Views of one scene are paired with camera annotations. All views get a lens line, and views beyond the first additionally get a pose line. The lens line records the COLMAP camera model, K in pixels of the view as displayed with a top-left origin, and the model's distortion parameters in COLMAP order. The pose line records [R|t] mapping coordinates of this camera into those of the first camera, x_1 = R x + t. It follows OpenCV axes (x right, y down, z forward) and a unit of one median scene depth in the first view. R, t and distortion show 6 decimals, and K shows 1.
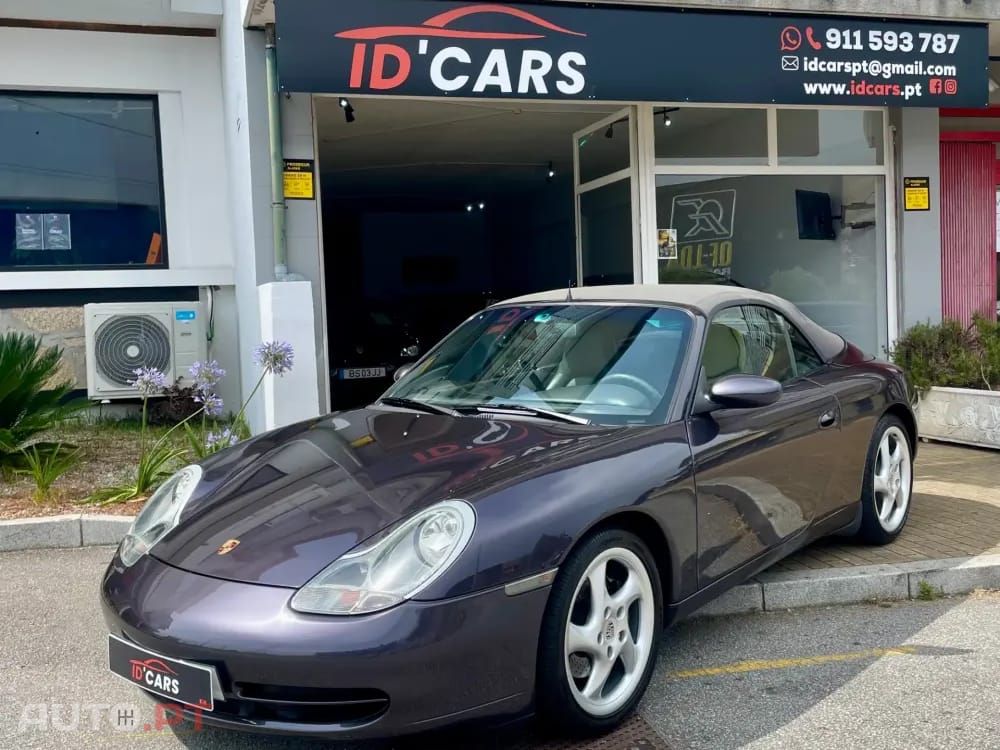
lens RADIAL K [[1042.9, 0, 496.7], [0, 1042.9, 368.3], [0, 0, 1]] dist [0.037752, 0.000000]
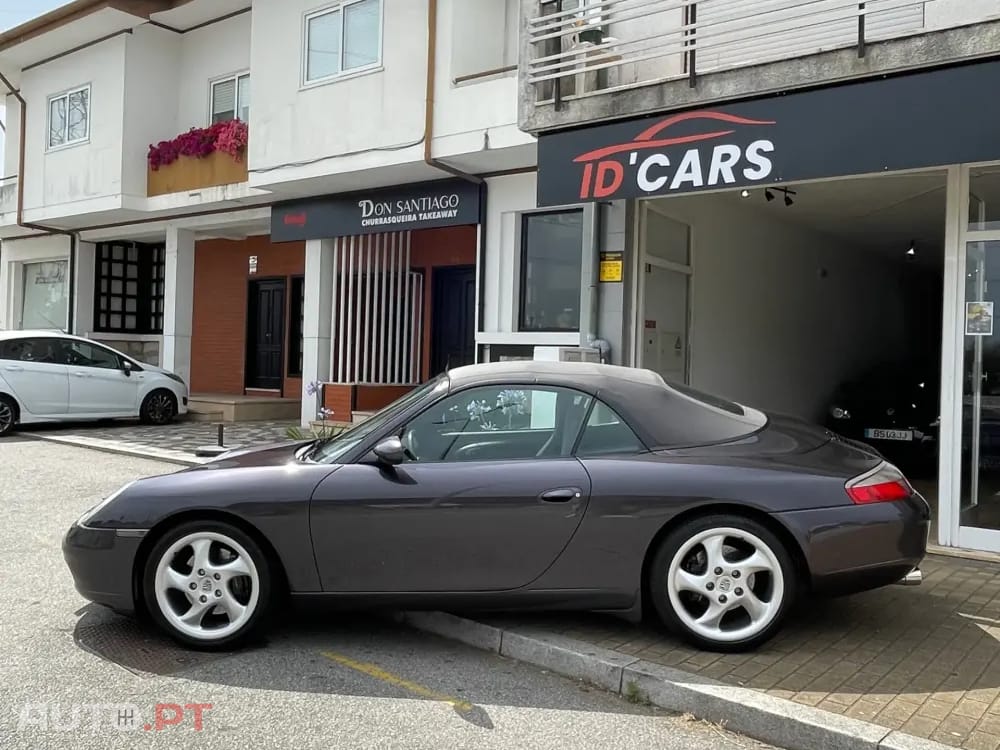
lens RADIAL K [[906.6, 0, 482.1], [0, 906.6, 347.0], [0, 0, 1]] dist [-0.000521, -0.001344]
pose [[0.567161, 0.036771, -0.822785, 0.694433], [-0.091060, 0.995678, -0.018272, -0.052226], [0.818557, 0.085286, 0.568058, 0.270641]]
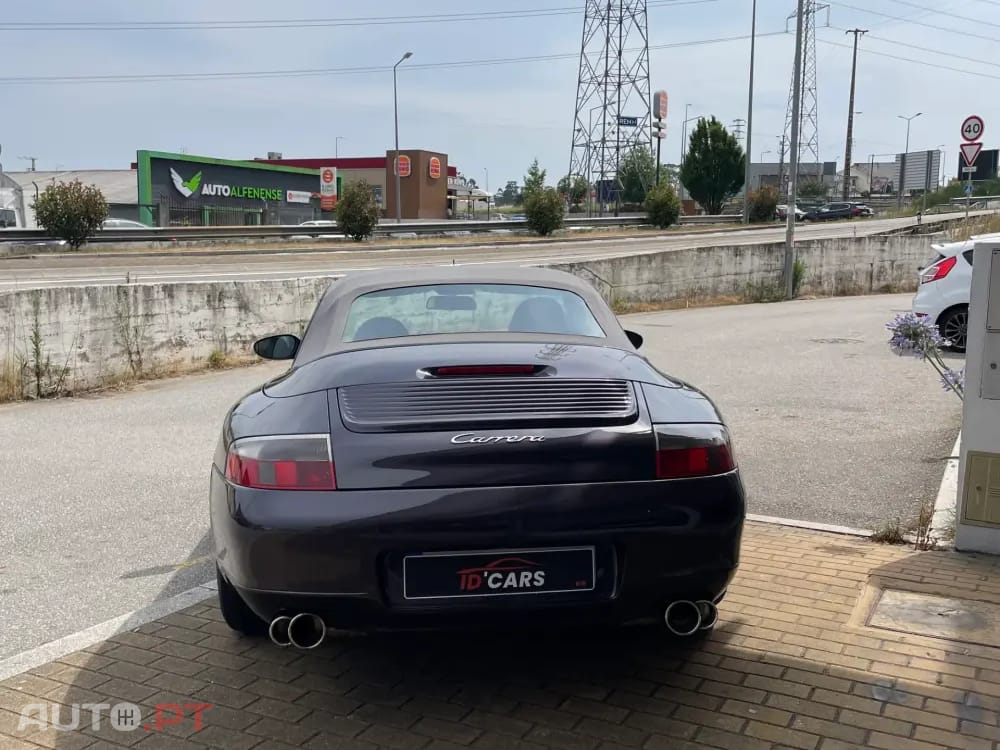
lens RADIAL K [[1006.6, 0, 508.2], [0, 1006.6, 371.1], [0, 0, 1]] dist [0.039671, 0.000000]
pose [[-0.697532, 0.118103, -0.706753, 0.563776], [-0.021320, 0.982466, 0.185218, -0.114334], [0.716236, 0.144264, -0.682784, 1.237455]]
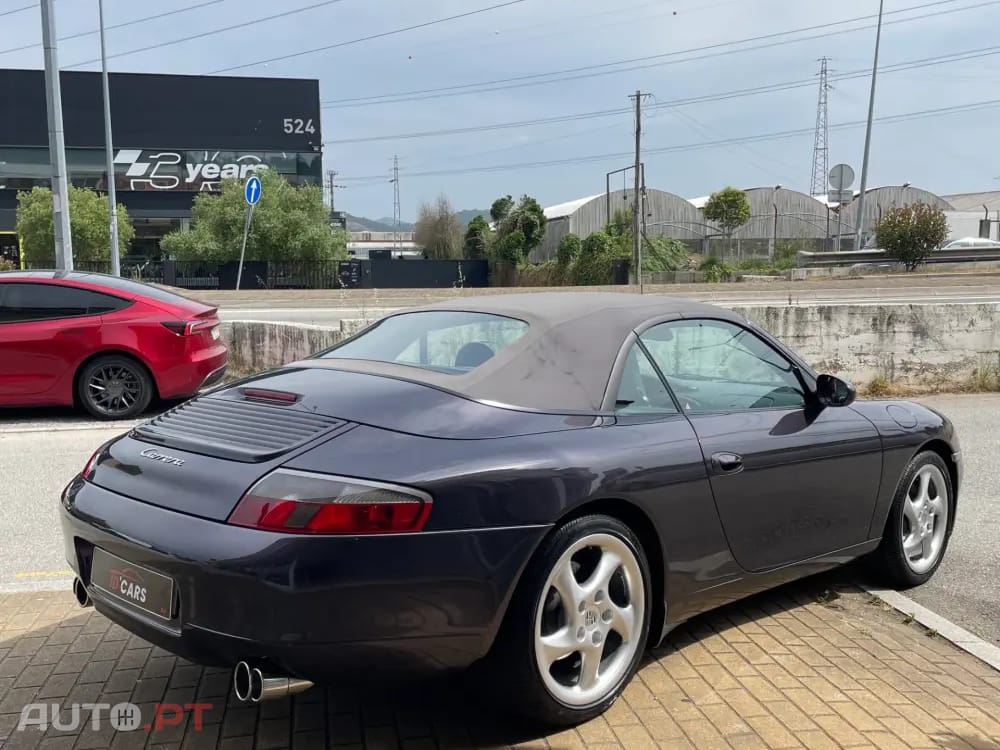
lens RADIAL K [[1006.6, 0, 516.1], [0, 1006.6, 373.6], [0, 0, 1]] dist [0.039671, 0.000000]
pose [[-0.994597, 0.032753, 0.098514, 0.071864], [0.047945, 0.986587, 0.156040, -0.107055], [-0.092082, 0.159920, -0.982826, 1.369915]]
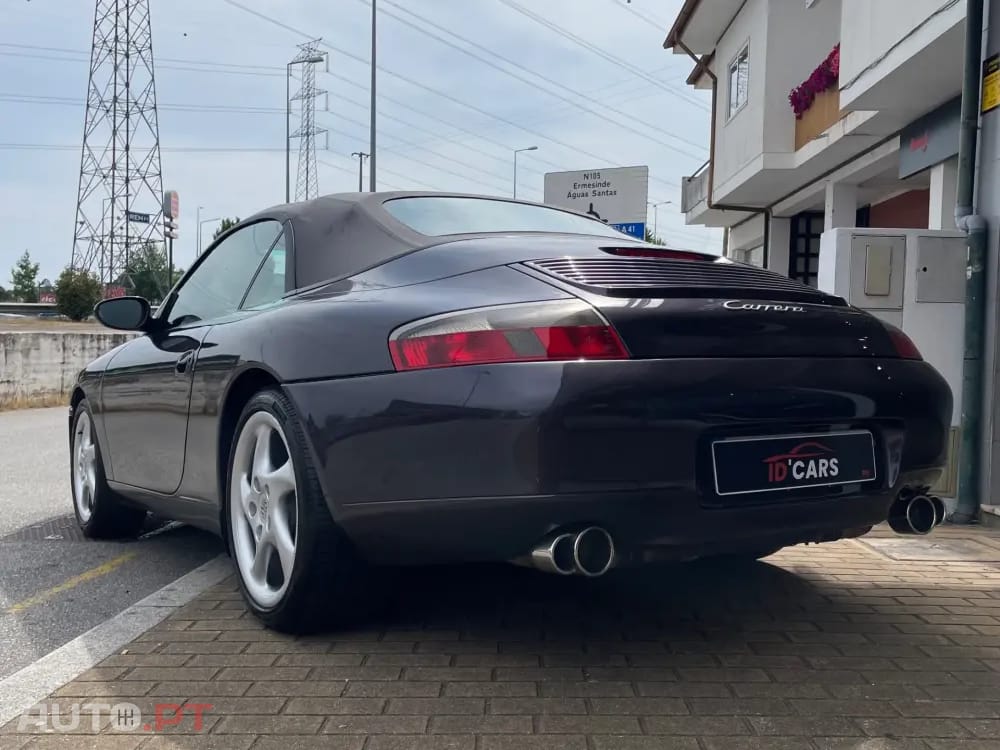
lens RADIAL K [[1006.6, 0, 510.3], [0, 1006.6, 381.2], [0, 0, 1]] dist [0.039671, 0.000000]
pose [[-0.286720, 0.046947, -0.956863, 0.638143], [-0.063410, 0.995678, 0.067852, -0.001220], [0.955914, 0.080129, -0.282504, 0.967254]]
